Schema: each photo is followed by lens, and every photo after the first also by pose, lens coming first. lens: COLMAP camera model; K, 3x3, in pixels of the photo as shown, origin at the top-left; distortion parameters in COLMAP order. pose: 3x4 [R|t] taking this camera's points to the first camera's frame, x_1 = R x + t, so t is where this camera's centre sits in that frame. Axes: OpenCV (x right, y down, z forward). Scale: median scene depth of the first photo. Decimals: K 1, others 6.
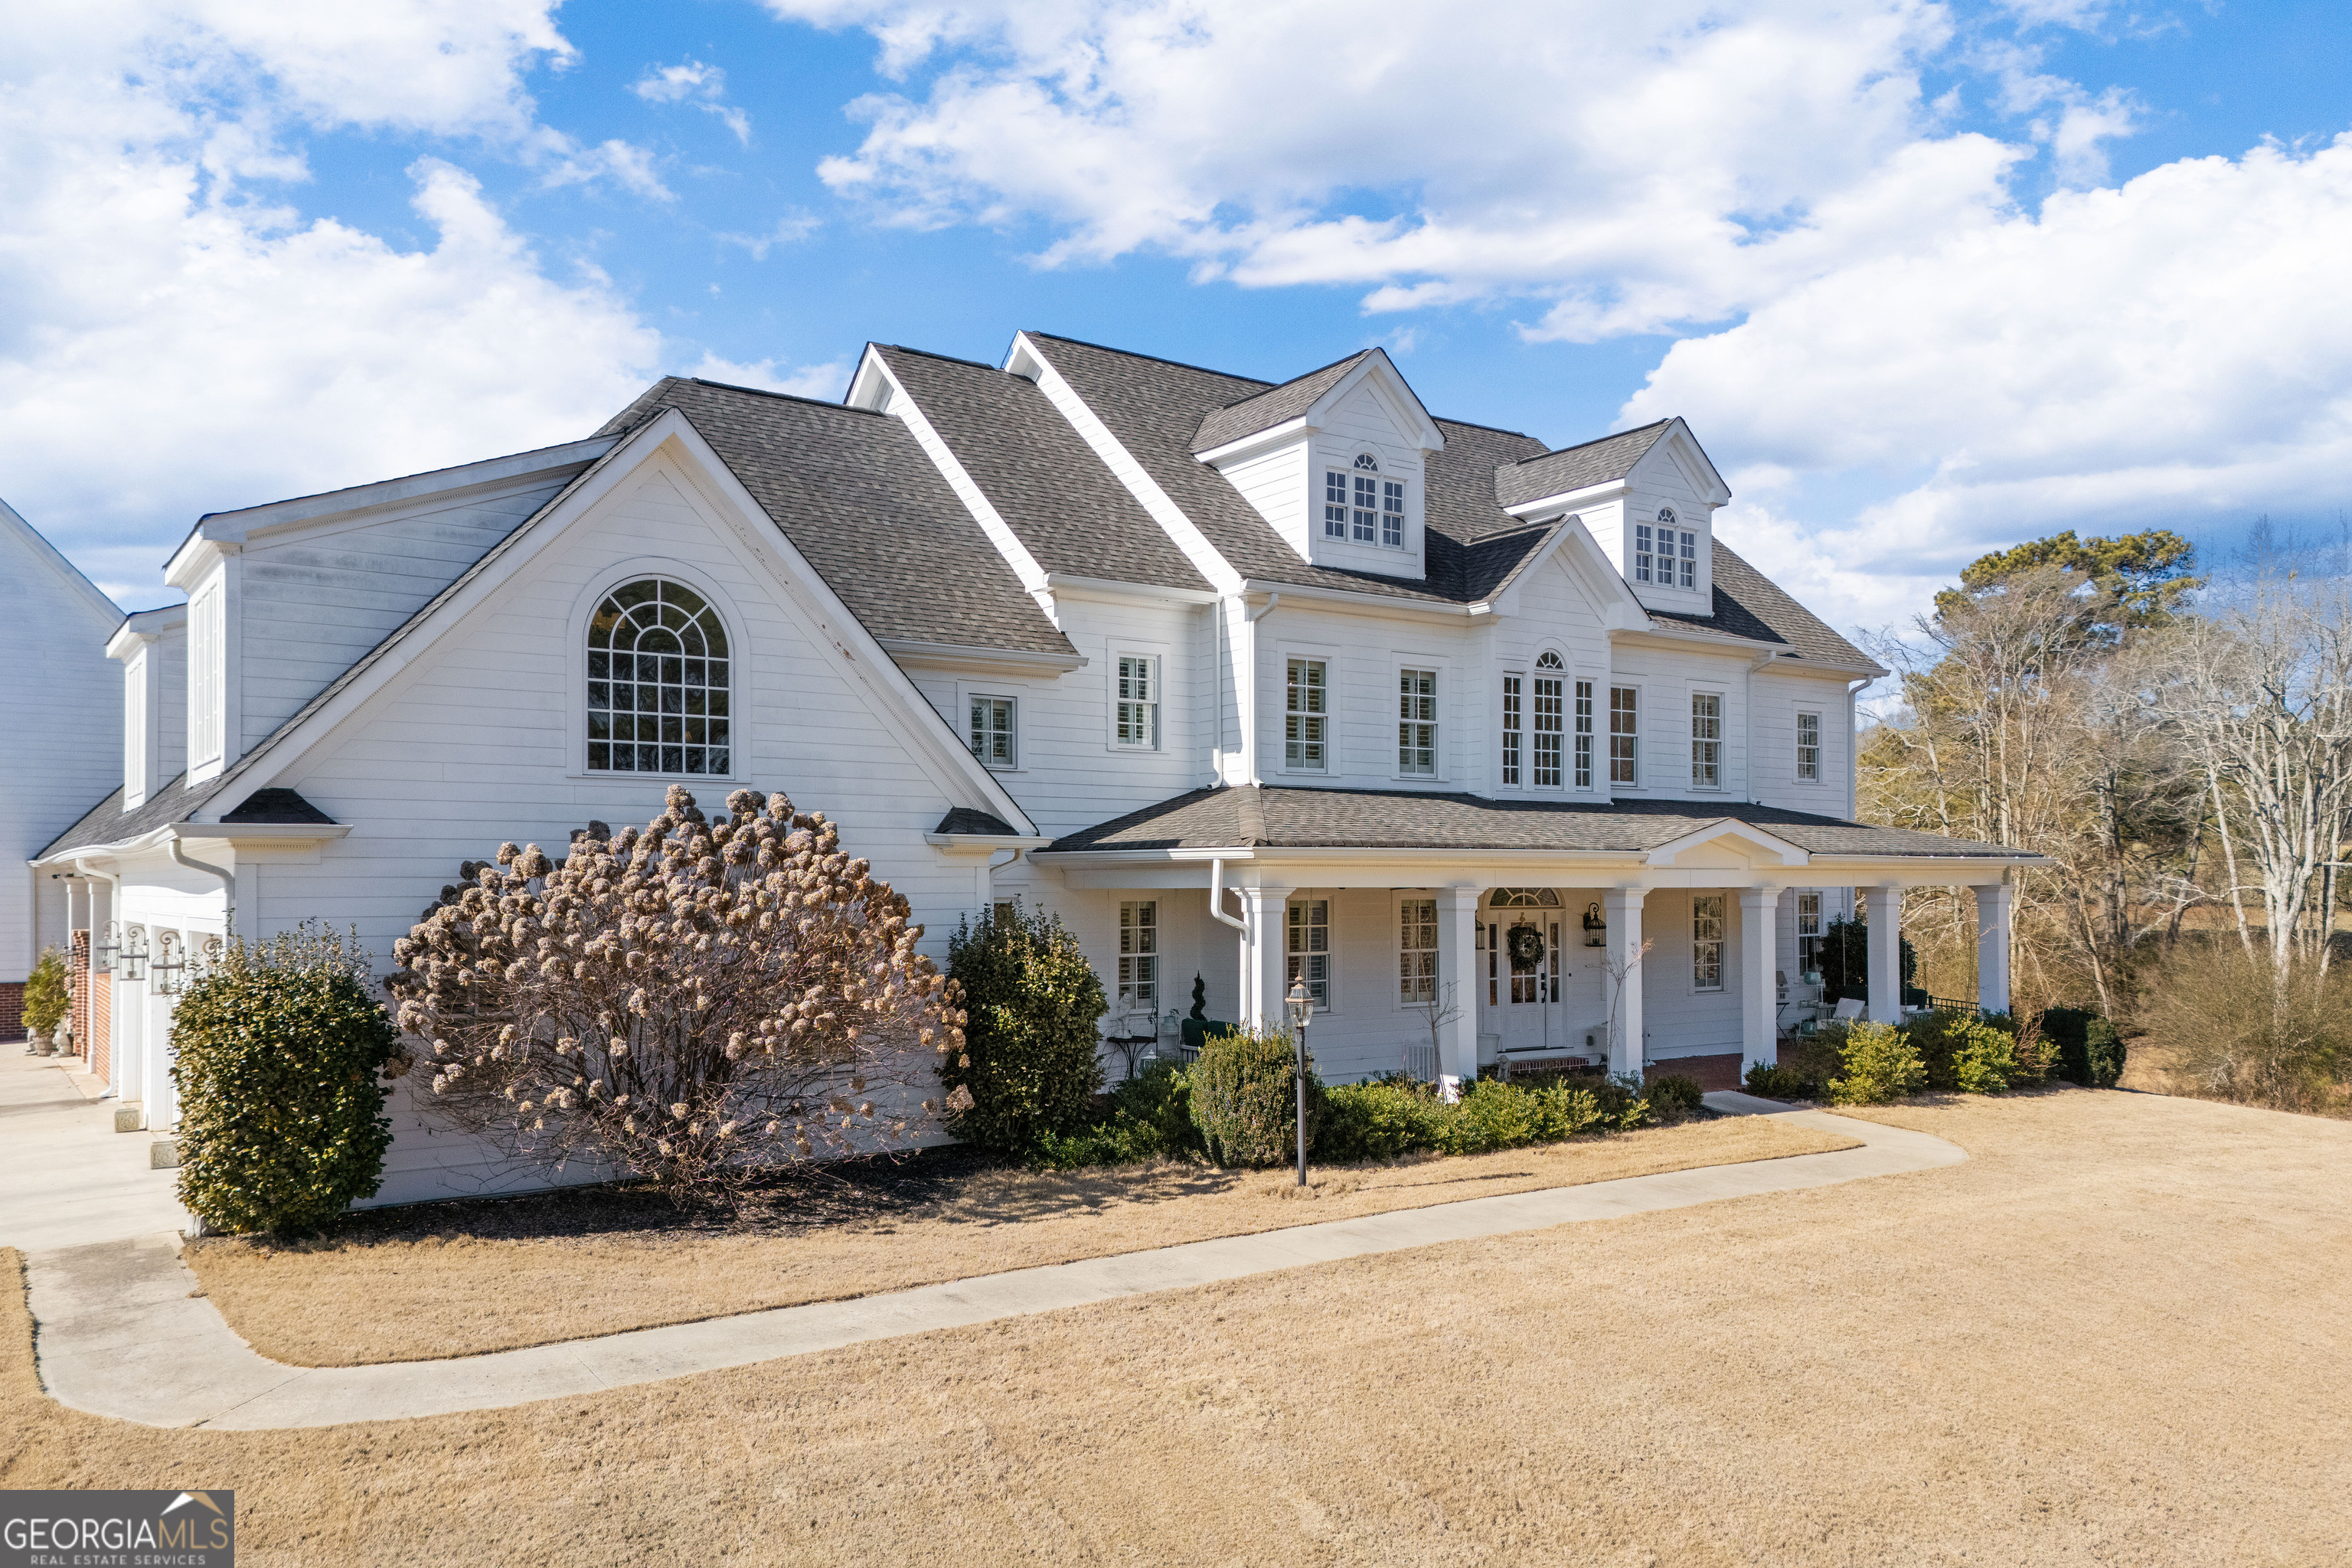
lens RADIAL K [[1724.9, 0, 1177.3], [0, 1724.9, 797.2], [0, 0, 1]] dist [0.067961, -0.054794]
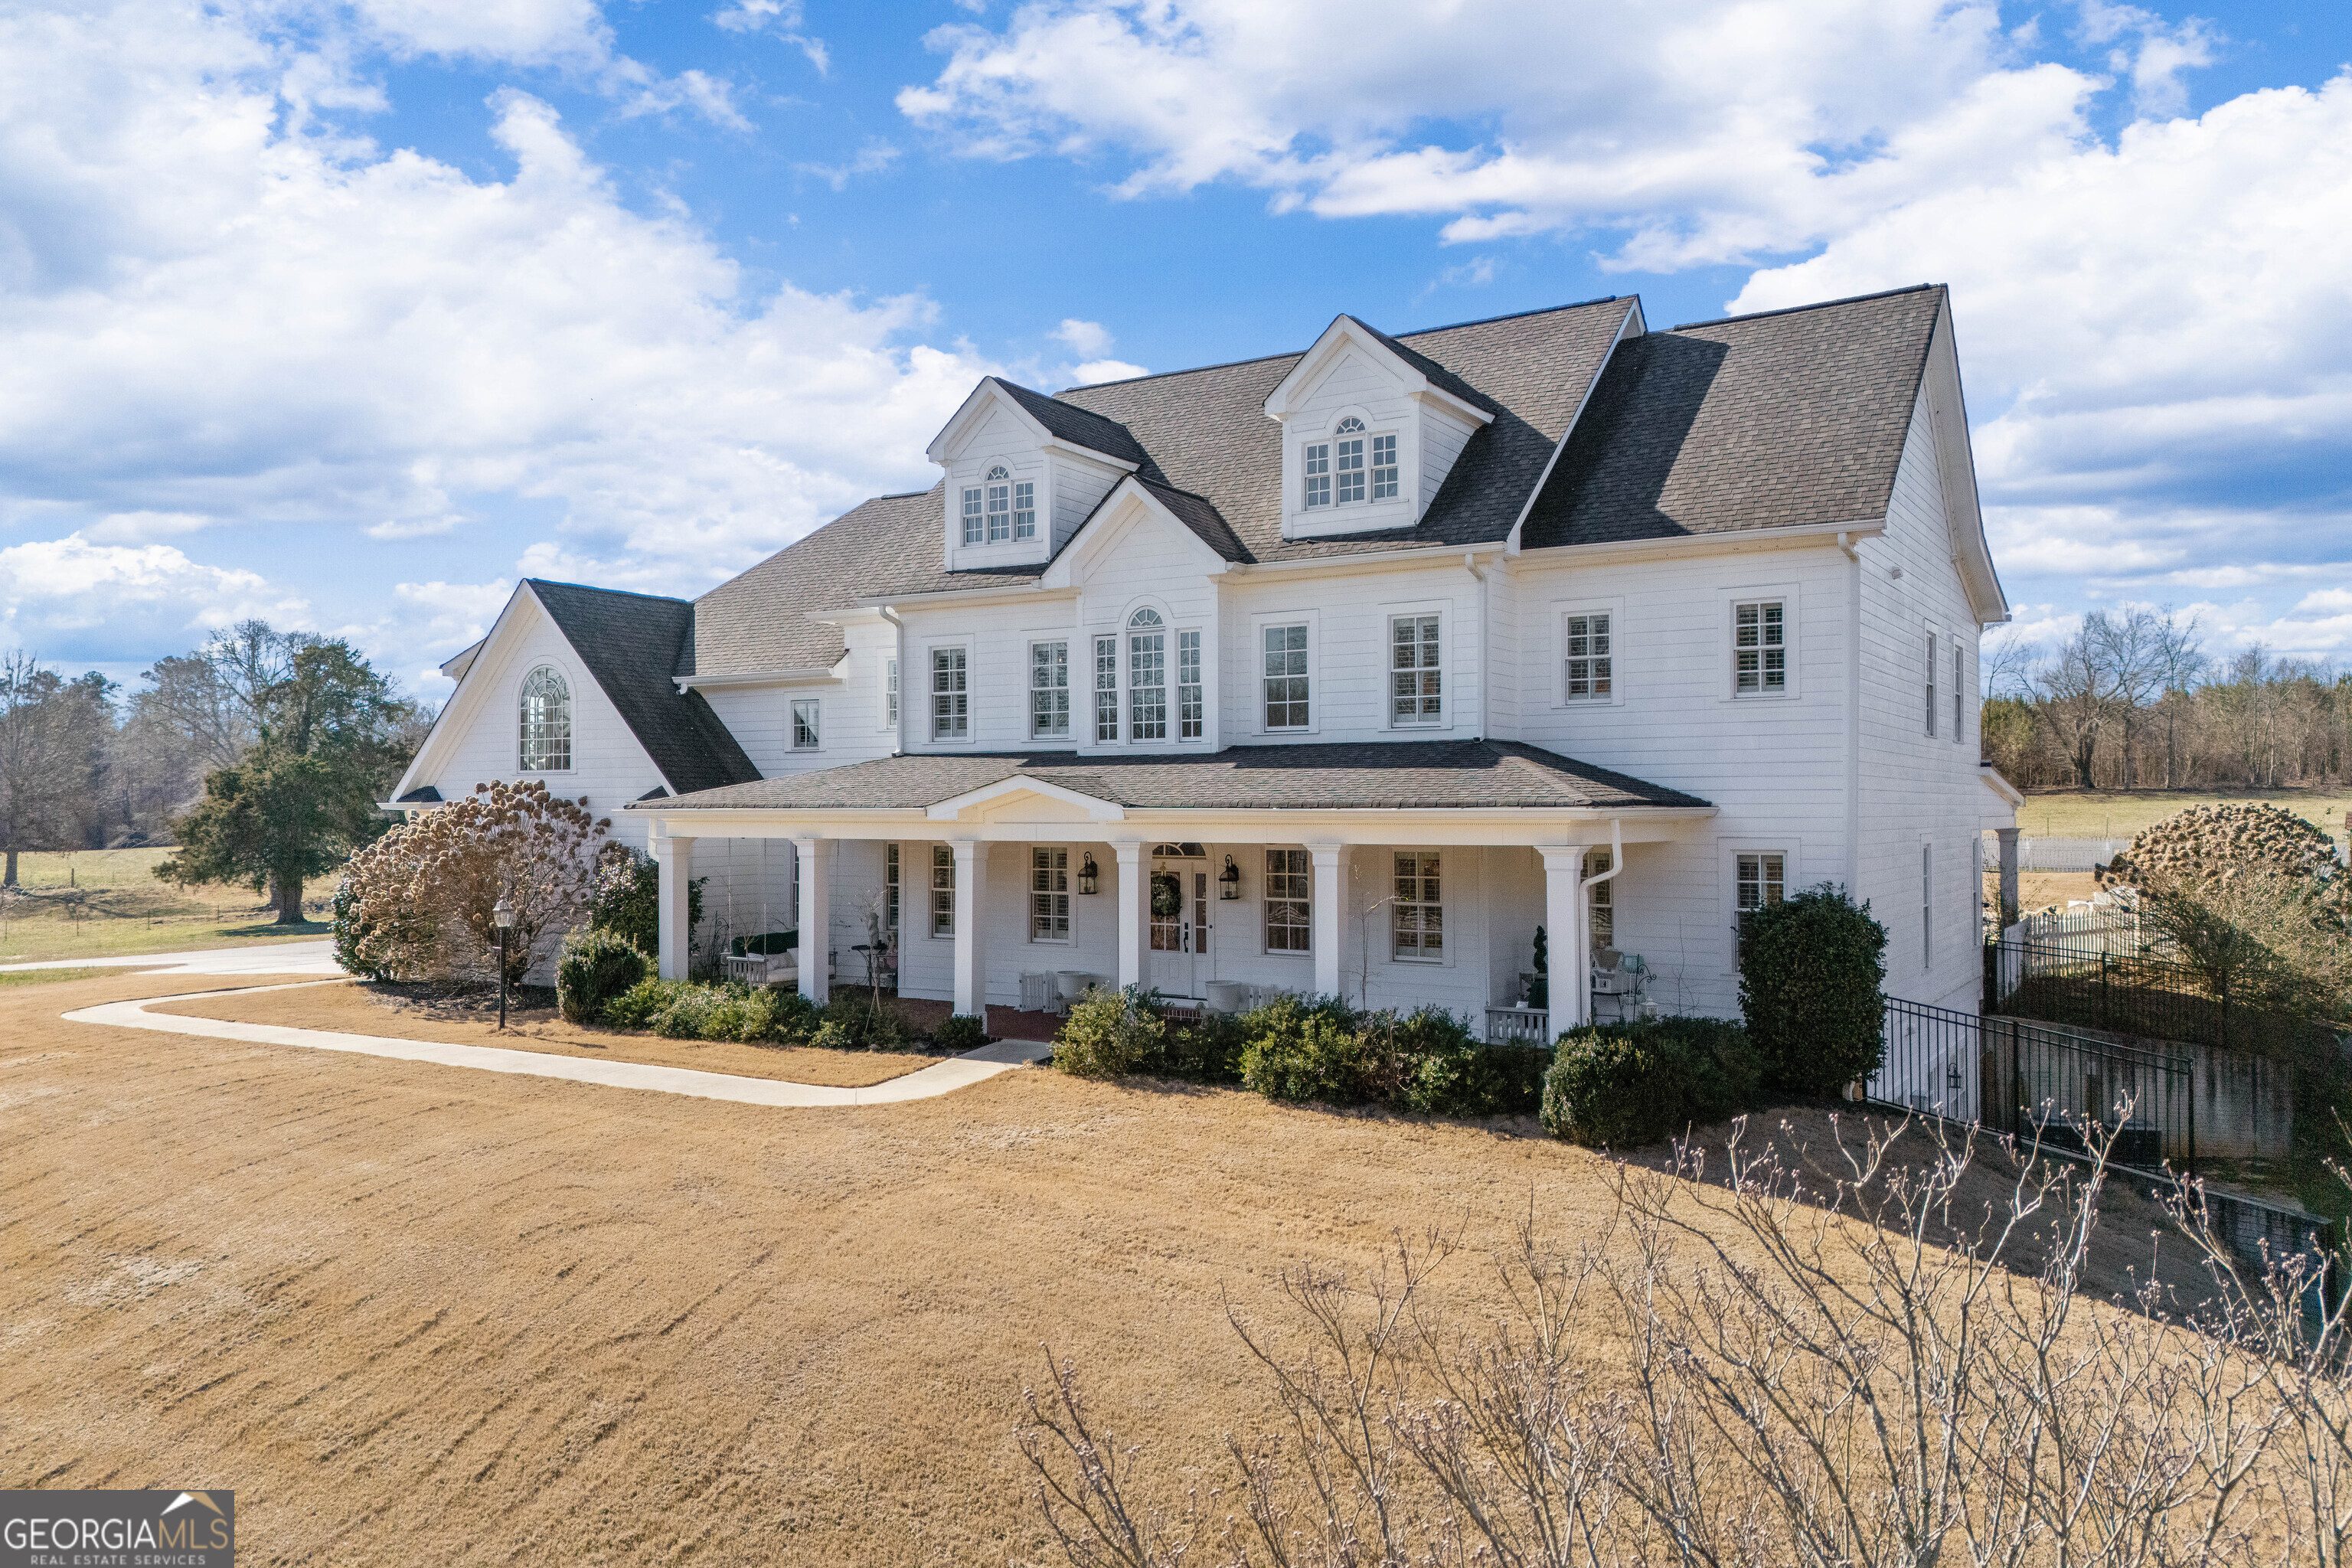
lens RADIAL K [[1320.7, 0, 1180.9], [0, 1320.7, 784.7], [0, 0, 1]] dist [0.006254, 0.000098]
pose [[0.451151, -0.018267, -0.892261, 0.908291], [0.035677, 0.999360, -0.002420, 0.022628], [0.891734, -0.030742, 0.451514, 0.650912]]
